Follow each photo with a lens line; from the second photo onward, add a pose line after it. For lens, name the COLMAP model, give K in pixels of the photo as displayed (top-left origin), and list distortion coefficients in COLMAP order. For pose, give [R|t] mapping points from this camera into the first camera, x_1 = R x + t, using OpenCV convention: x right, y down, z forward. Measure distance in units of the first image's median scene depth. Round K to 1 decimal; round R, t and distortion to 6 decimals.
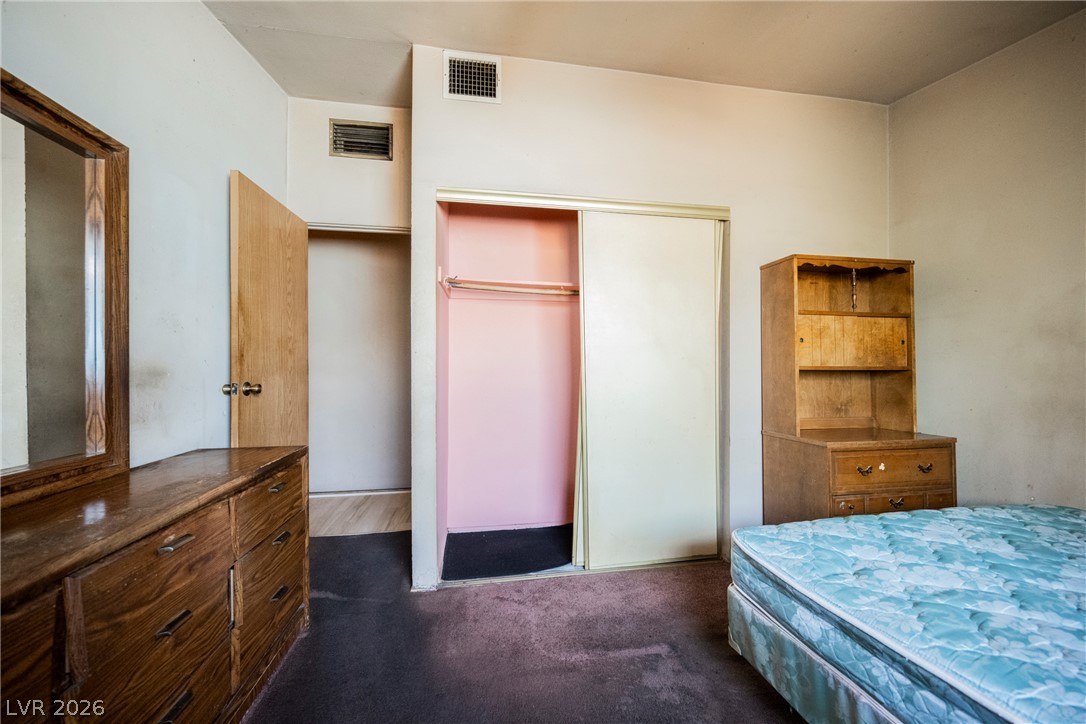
lens RADIAL K [[430.6, 0, 545.1], [0, 430.6, 365.7], [0, 0, 1]] dist [-0.003150, 0.000097]
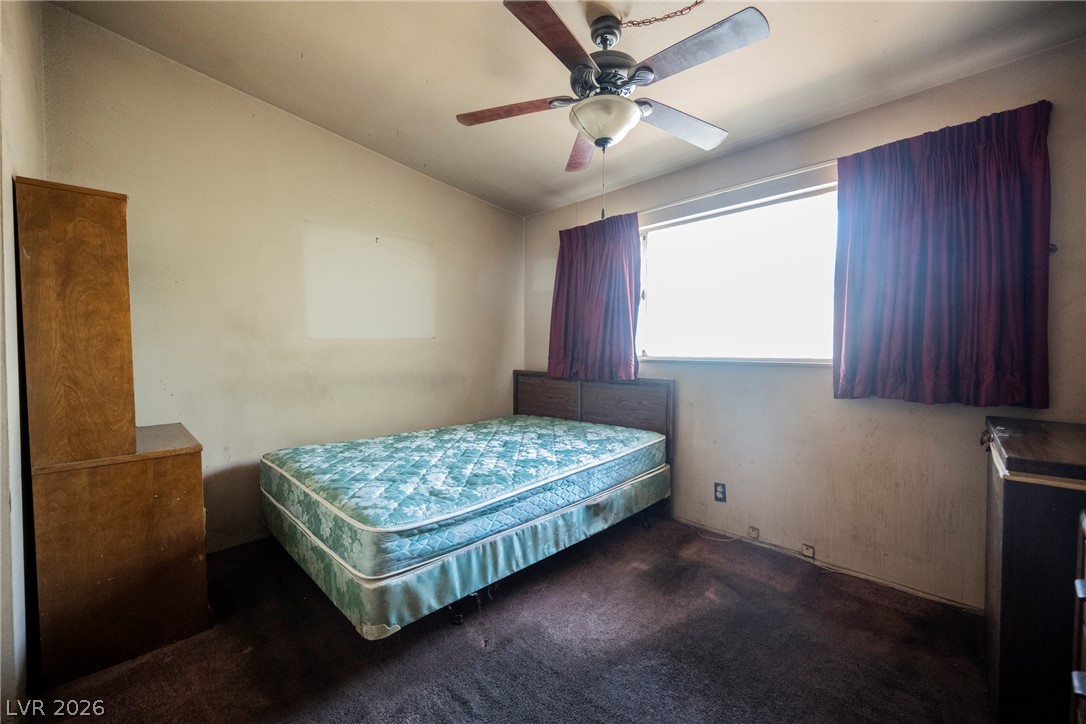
lens RADIAL K [[430.6, 0, 533.0], [0, 430.6, 366.4], [0, 0, 1]] dist [-0.003150, 0.000097]
pose [[-0.577338, -0.018119, 0.816304, -0.689912], [-0.007150, 0.999828, 0.017136, 0.009480], [-0.816474, 0.004057, -0.577368, 1.601027]]
